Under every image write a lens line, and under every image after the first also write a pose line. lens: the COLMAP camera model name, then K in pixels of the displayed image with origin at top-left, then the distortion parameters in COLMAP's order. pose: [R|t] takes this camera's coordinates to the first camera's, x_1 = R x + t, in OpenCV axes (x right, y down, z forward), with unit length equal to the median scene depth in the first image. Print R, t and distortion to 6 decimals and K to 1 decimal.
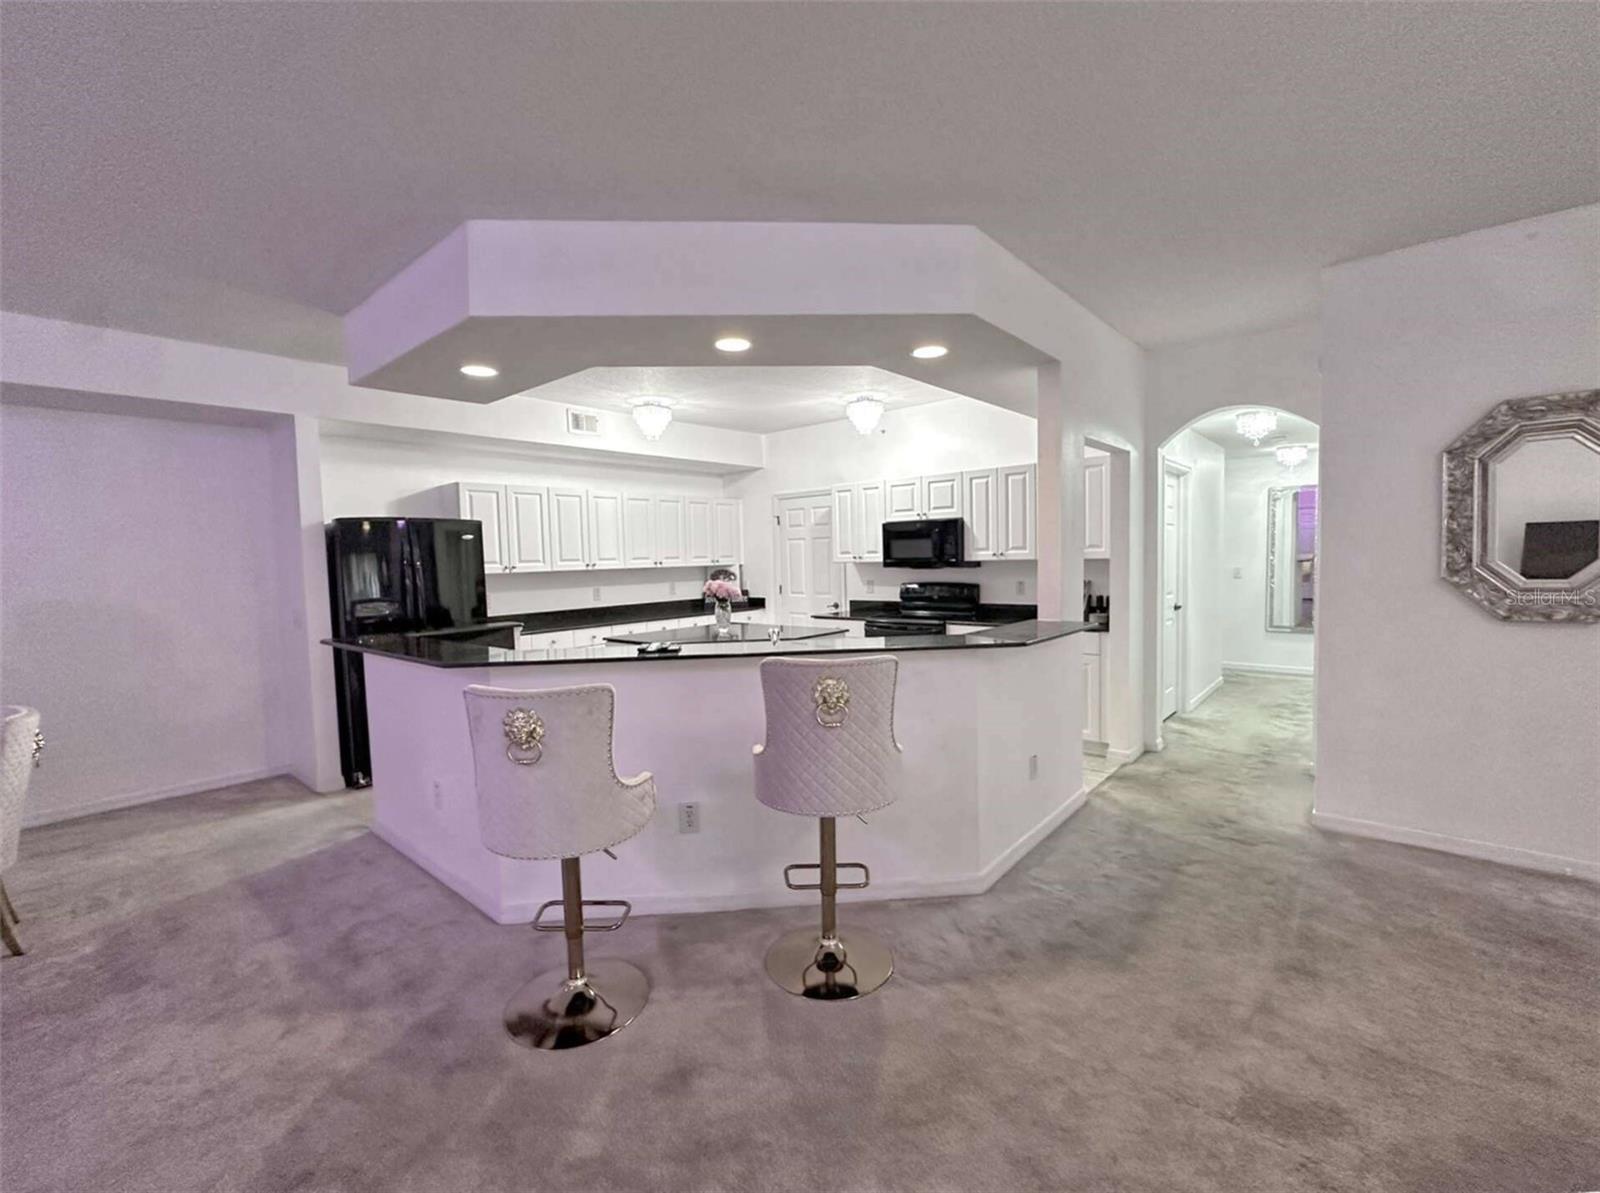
lens RADIAL K [[675.3, 0, 804.6], [0, 675.3, 595.2], [0, 0, 1]] dist [-0.000124, -0.000308]
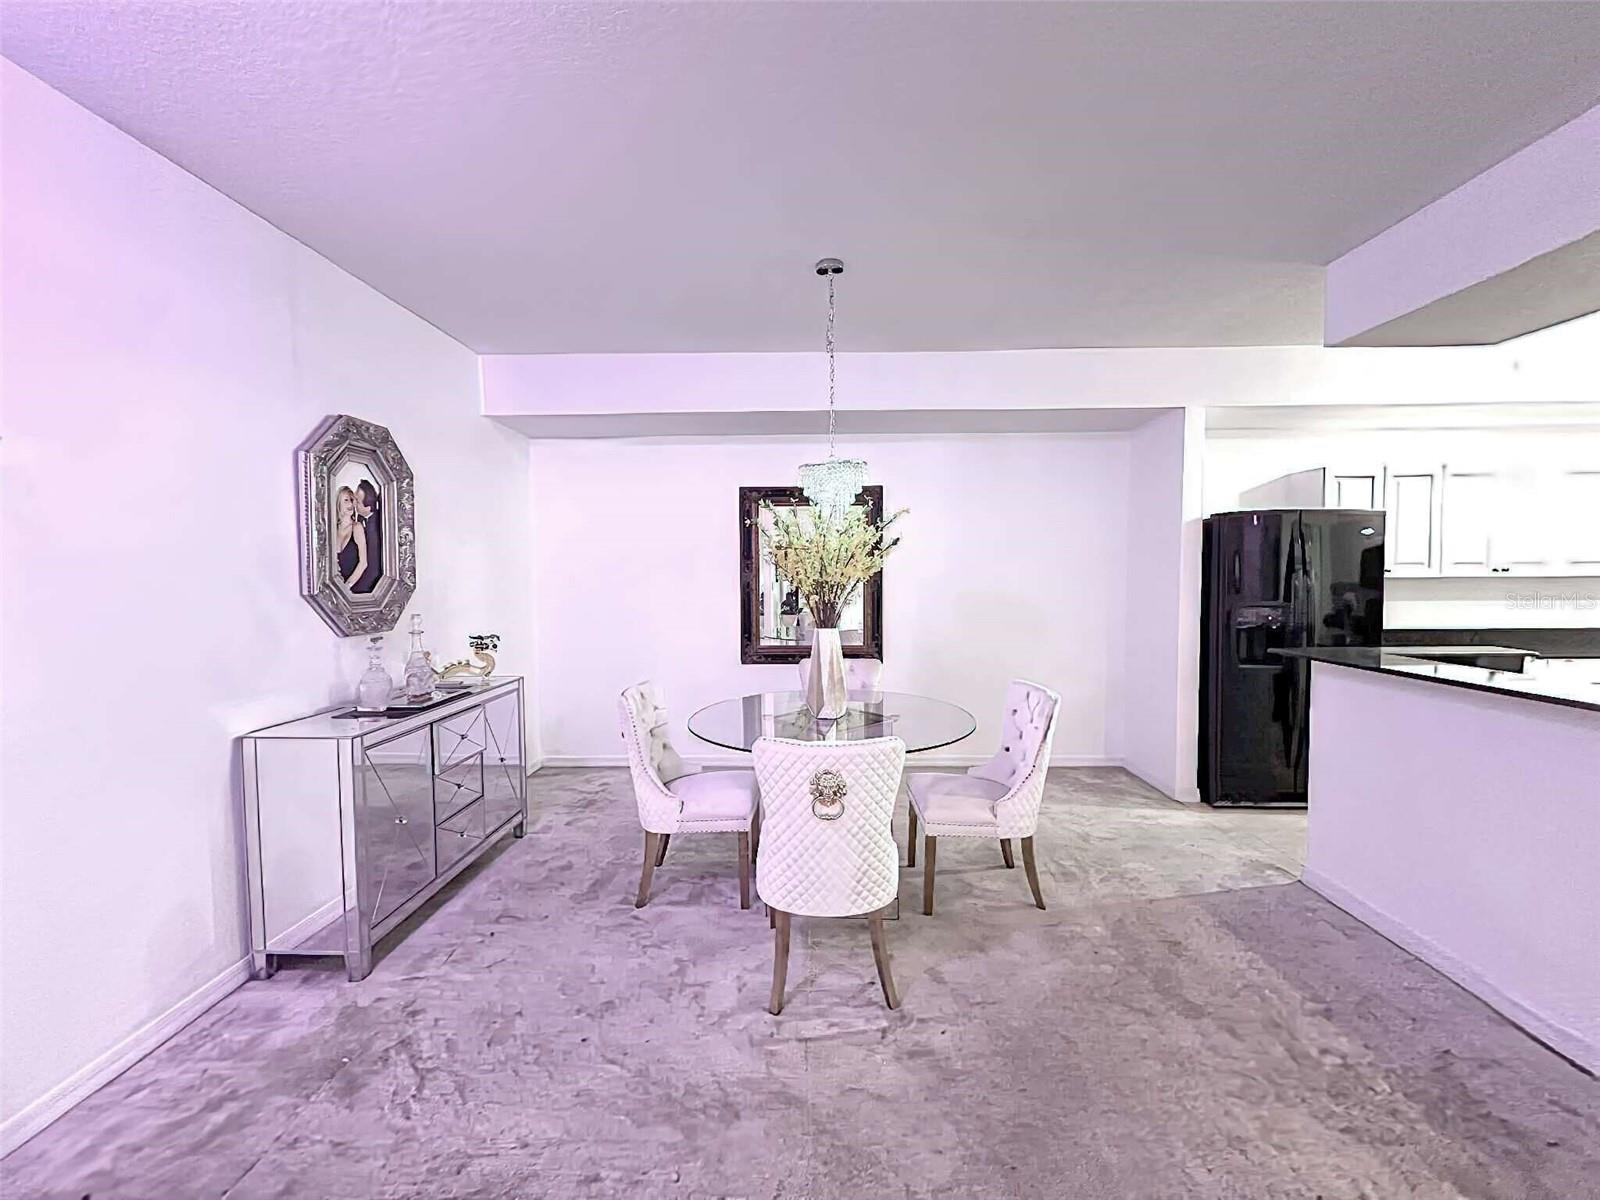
lens RADIAL K [[637.2, 0, 801.0], [0, 637.2, 598.7], [0, 0, 1]] dist [-0.000312, 0.000505]
pose [[0.628715, 0.057882, -0.775478, -0.361305], [-0.054159, 0.998064, 0.030587, 0.007405], [0.775747, 0.022768, 0.630633, 0.009700]]
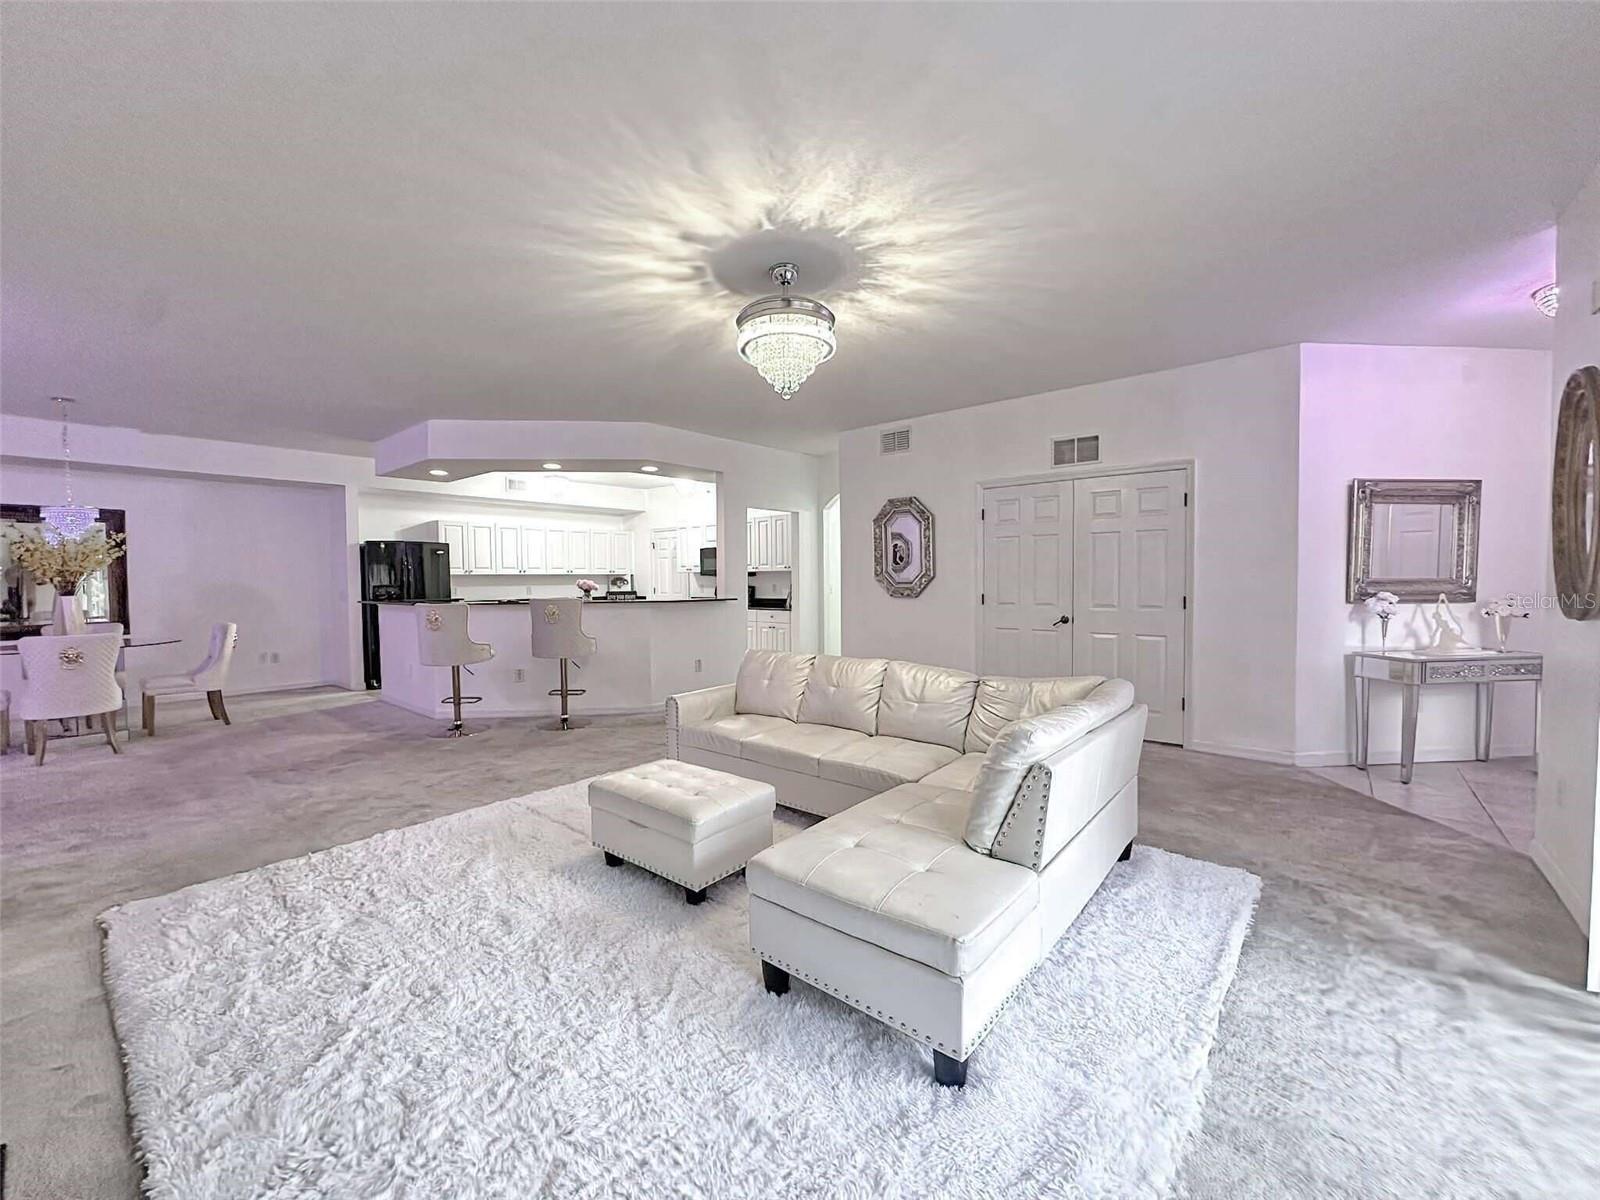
lens RADIAL K [[637.2, 0, 801.0], [0, 637.2, 598.7], [0, 0, 1]] dist [-0.000312, 0.000505]
pose [[0.999836, 0.016269, 0.008015, 0.467979], [-0.016063, 0.999556, -0.025100, 0.066786], [-0.008420, 0.024967, 0.999653, -0.722738]]
